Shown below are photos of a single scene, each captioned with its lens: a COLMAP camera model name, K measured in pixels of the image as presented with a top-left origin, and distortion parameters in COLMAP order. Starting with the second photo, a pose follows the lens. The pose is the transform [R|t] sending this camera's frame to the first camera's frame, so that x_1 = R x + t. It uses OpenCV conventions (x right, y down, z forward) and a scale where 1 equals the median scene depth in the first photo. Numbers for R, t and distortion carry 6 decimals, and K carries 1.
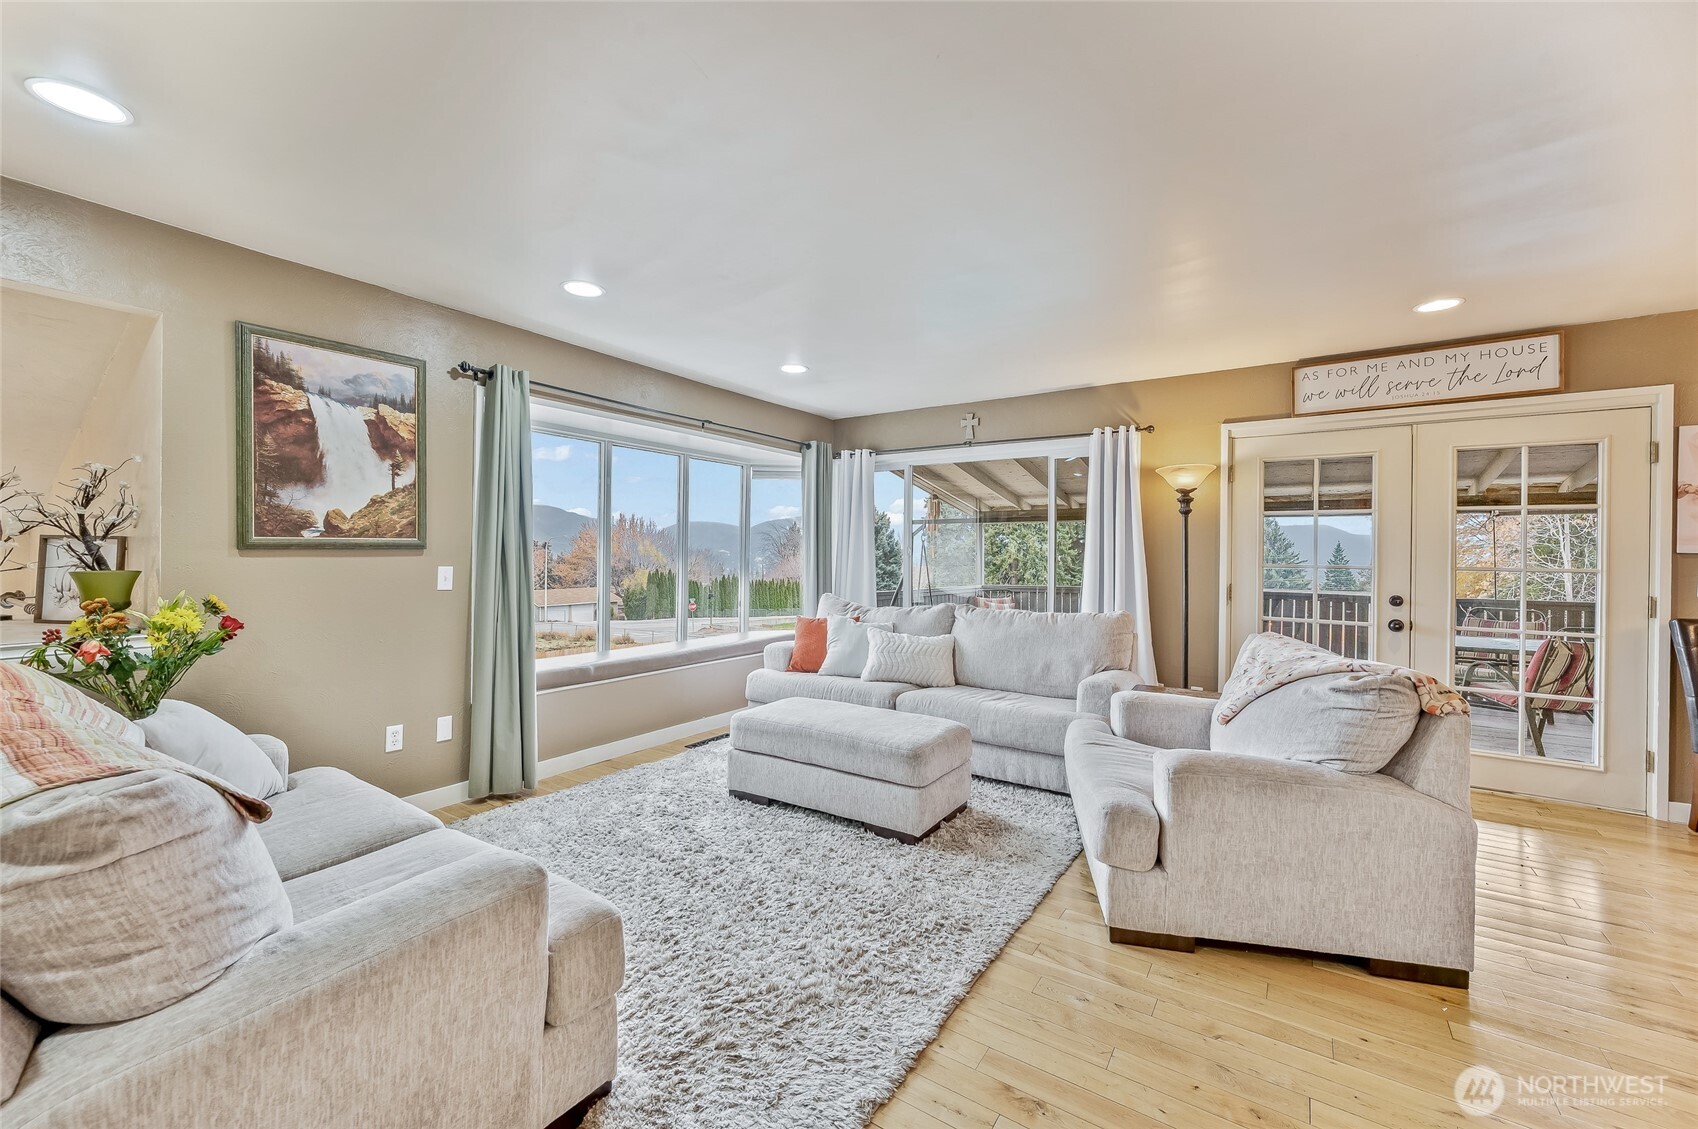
lens RADIAL K [[665.0, 0, 849.0], [0, 665.0, 564.5], [0, 0, 1]] dist [-0.028164, 0.000028]
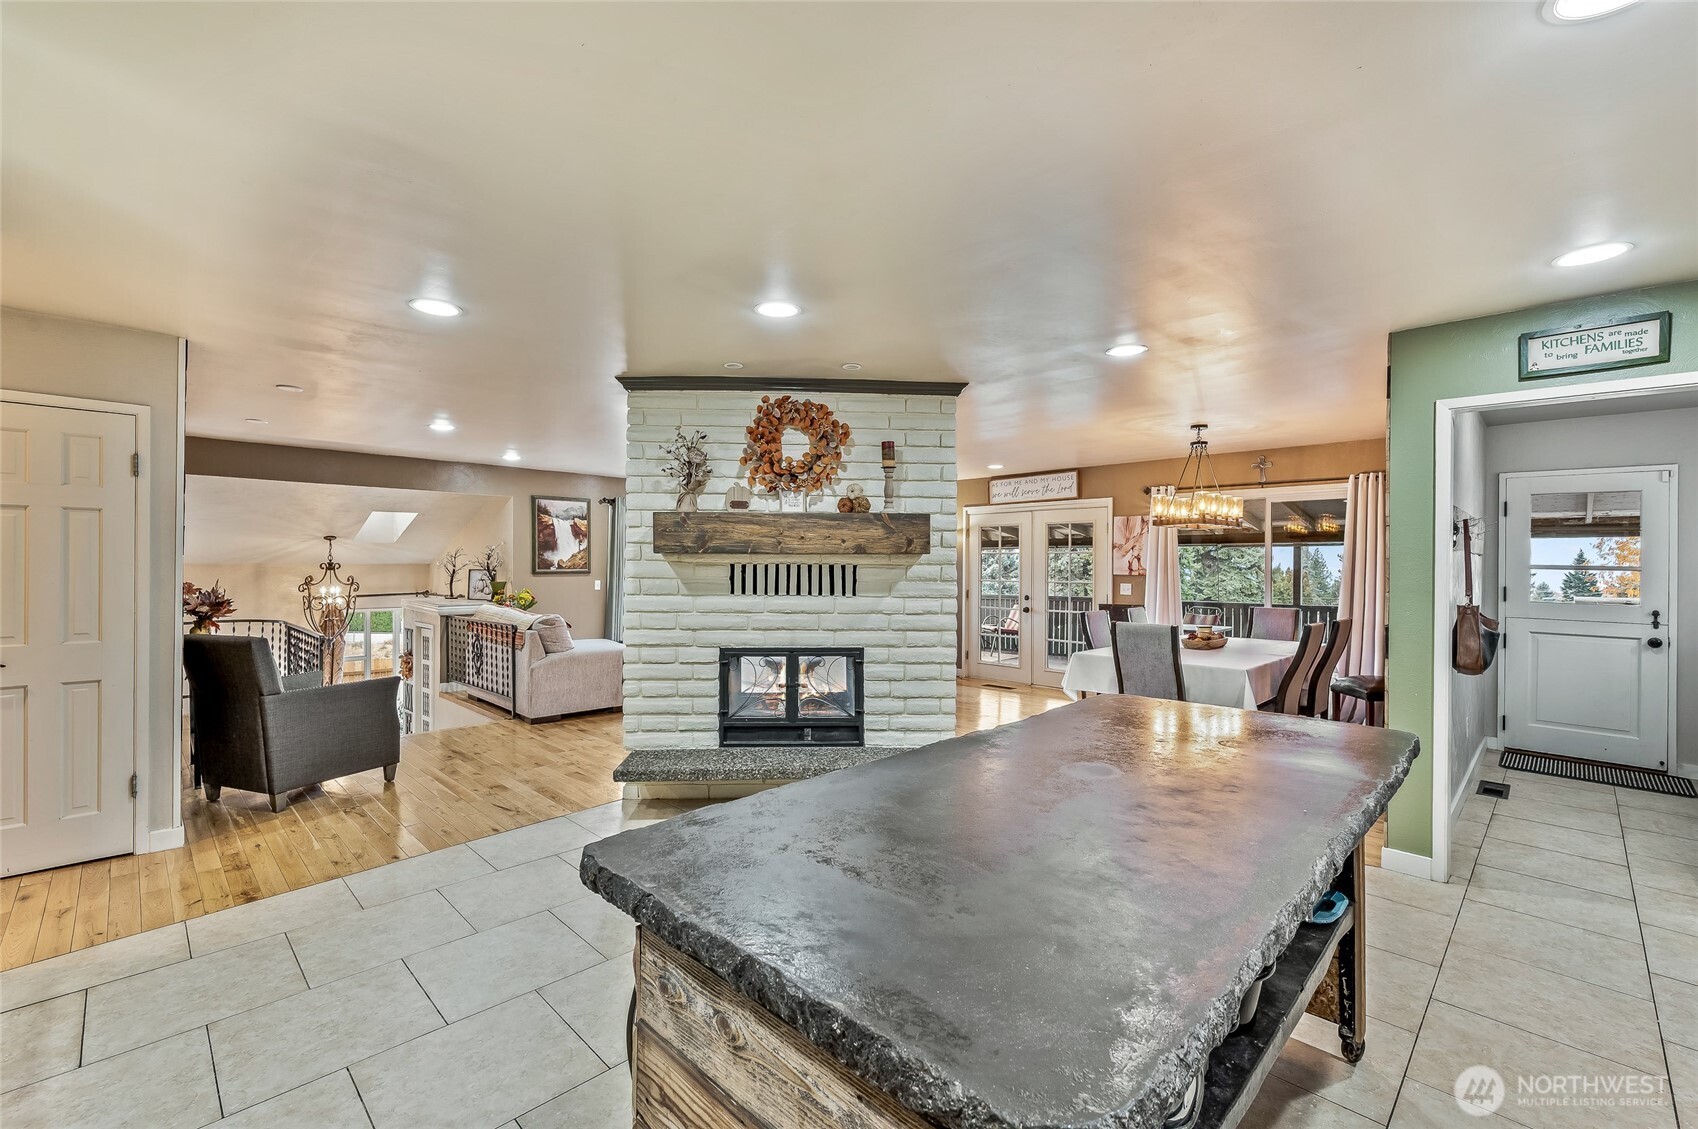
lens RADIAL K [[724.8, 0, 849.0], [0, 724.8, 564.5], [0, 0, 1]] dist [-0.000274, -0.000079]
pose [[0.985900, -0.002788, -0.167311, 0.810863], [-0.000427, 0.999816, -0.019179, -0.004620], [0.167334, 0.018980, 0.985718, -1.597133]]
